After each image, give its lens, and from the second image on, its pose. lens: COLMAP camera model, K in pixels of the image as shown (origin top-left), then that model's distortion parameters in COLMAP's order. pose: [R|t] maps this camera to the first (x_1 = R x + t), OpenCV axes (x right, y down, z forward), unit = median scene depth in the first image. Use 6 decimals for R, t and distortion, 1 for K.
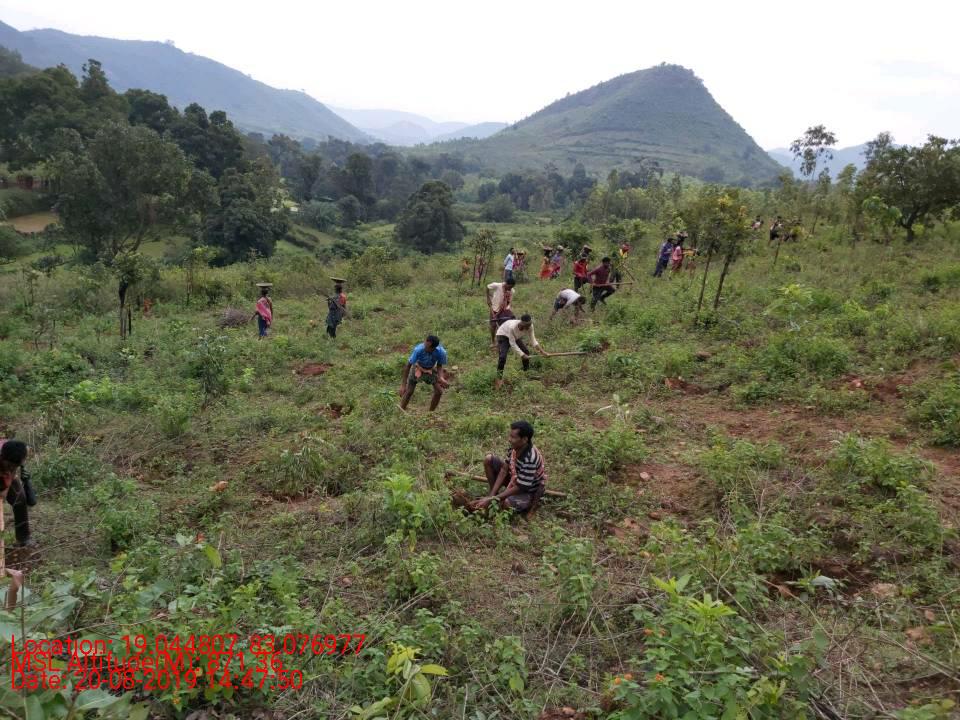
lens RADIAL K [[744.6, 0, 477.2], [0, 744.6, 360.4], [0, 0, 1]] dist [0.086635, -0.169766]
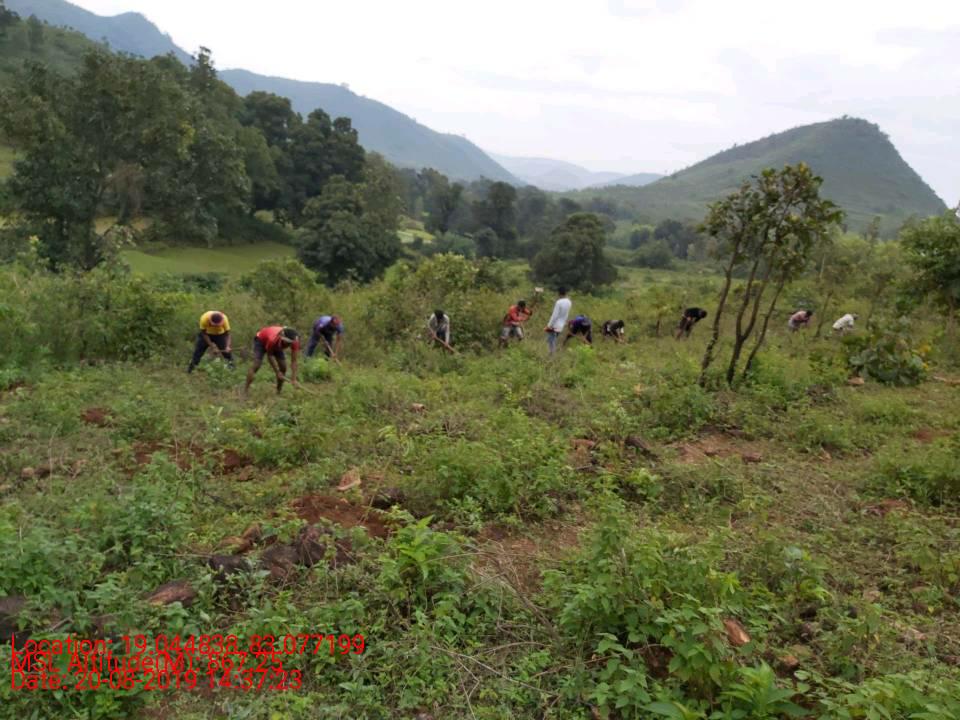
lens RADIAL K [[732.1, 0, 472.2], [0, 732.1, 364.2], [0, 0, 1]] dist [0.077265, -0.168429]
pose [[0.977892, 0.090411, -0.188558, -0.006123], [-0.100503, 0.993935, -0.044645, -0.013398], [0.183378, 0.062608, 0.981047, 0.113738]]
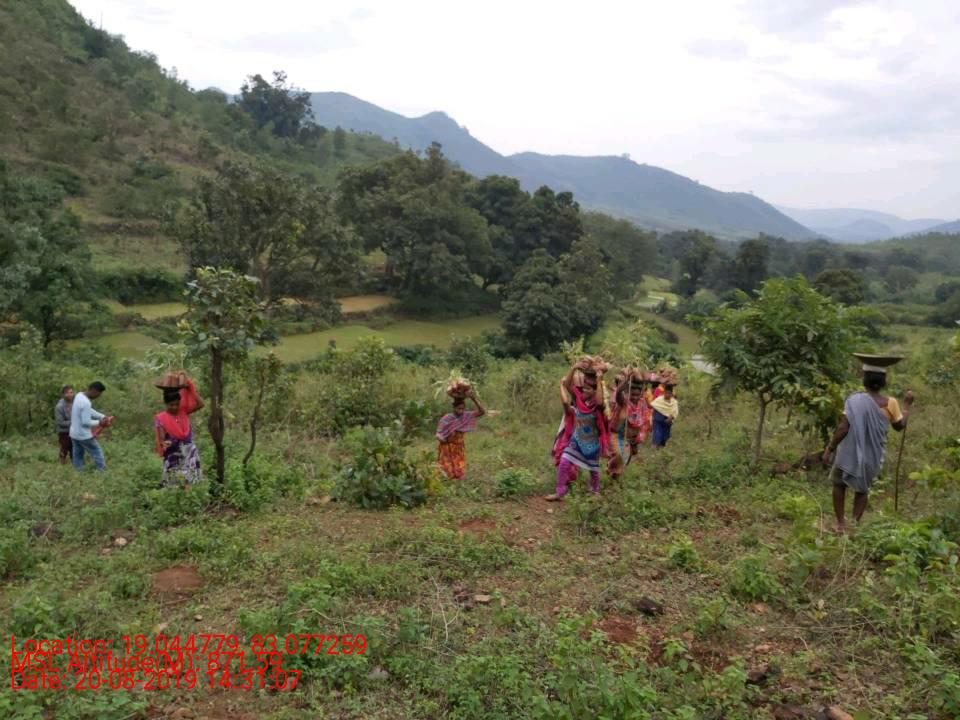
lens RADIAL K [[727.2, 0, 479.9], [0, 727.2, 372.8], [0, 0, 1]] dist [0.075878, -0.150360]
pose [[0.837694, 0.076246, -0.540791, 0.033710], [-0.137050, 0.987869, -0.073014, -0.021288], [0.528664, 0.135279, 0.837982, 0.131527]]
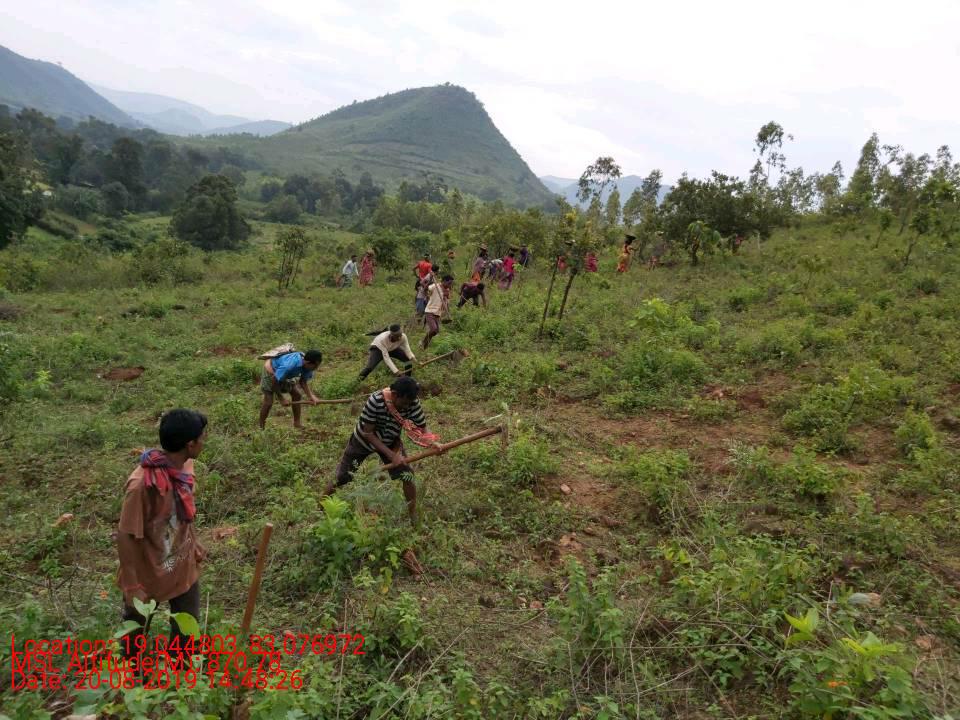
lens RADIAL K [[741.1, 0, 480.0], [0, 741.1, 360.0], [0, 0, 1]] dist [0.082970, -0.160408]
pose [[0.956743, 0.018910, 0.290318, -0.005768], [-0.015754, 0.999789, -0.013206, 0.000114], [-0.290506, 0.008061, 0.956839, 0.004234]]
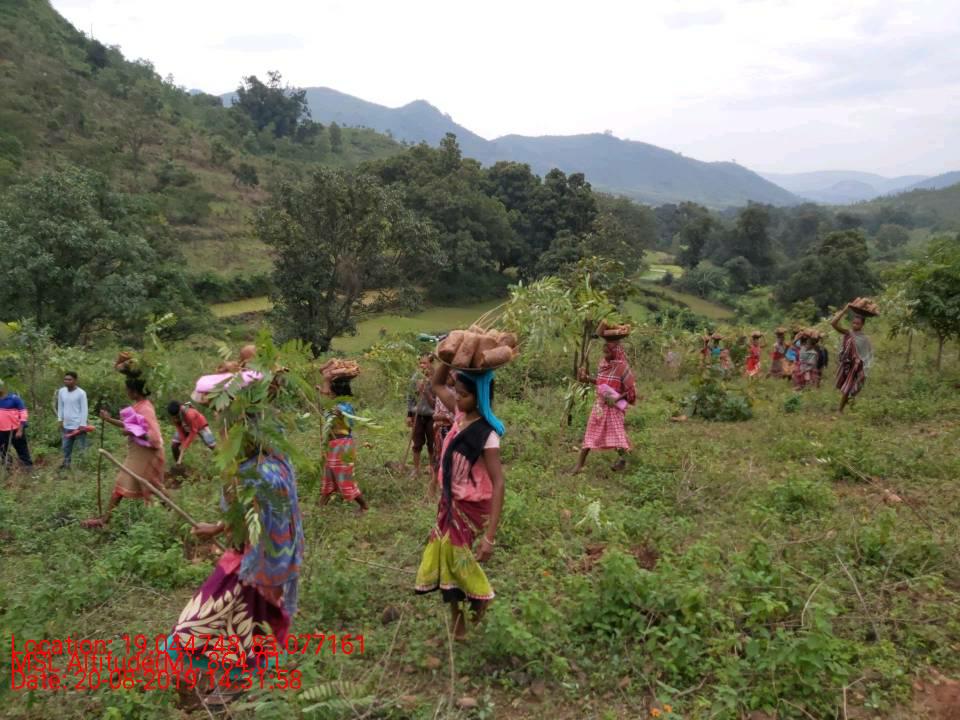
lens RADIAL K [[721.9, 0, 476.4], [0, 721.9, 367.8], [0, 0, 1]] dist [0.082903, -0.151023]
pose [[0.843831, 0.029653, -0.535789, 0.022792], [-0.072524, 0.995613, -0.059120, -0.015891], [0.531685, 0.088745, 0.842280, 0.107479]]
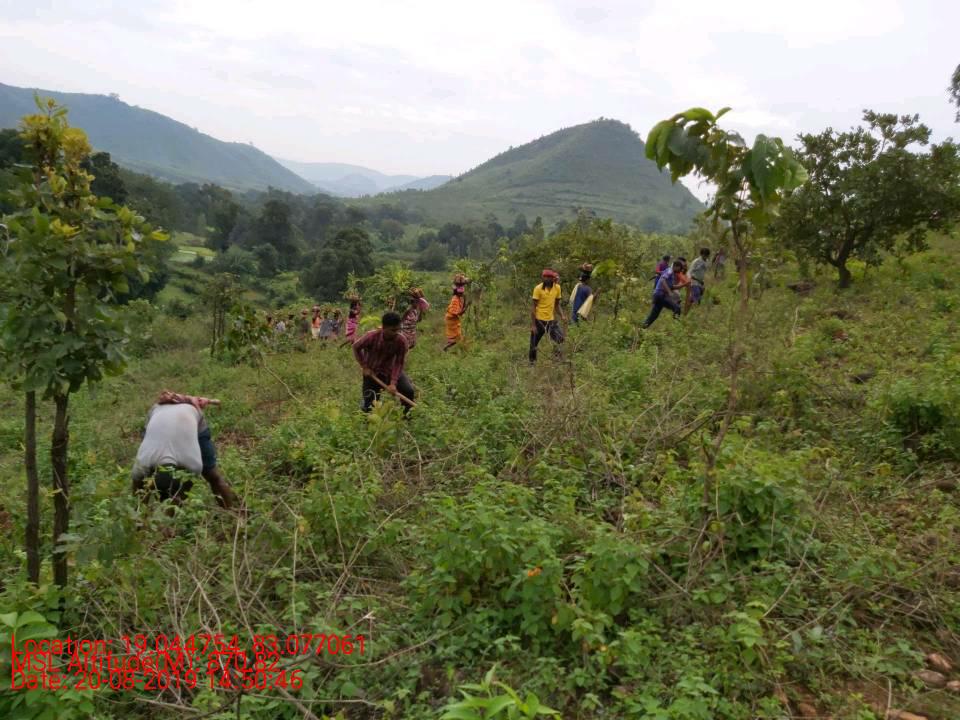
lens RADIAL K [[727.2, 0, 479.9], [0, 727.2, 372.8], [0, 0, 1]] dist [0.075878, -0.150360]
pose [[0.997949, -0.016047, 0.061963, 0.030410], [0.018845, 0.998816, -0.044841, -0.008508], [-0.061170, 0.045917, 0.997071, 0.053382]]
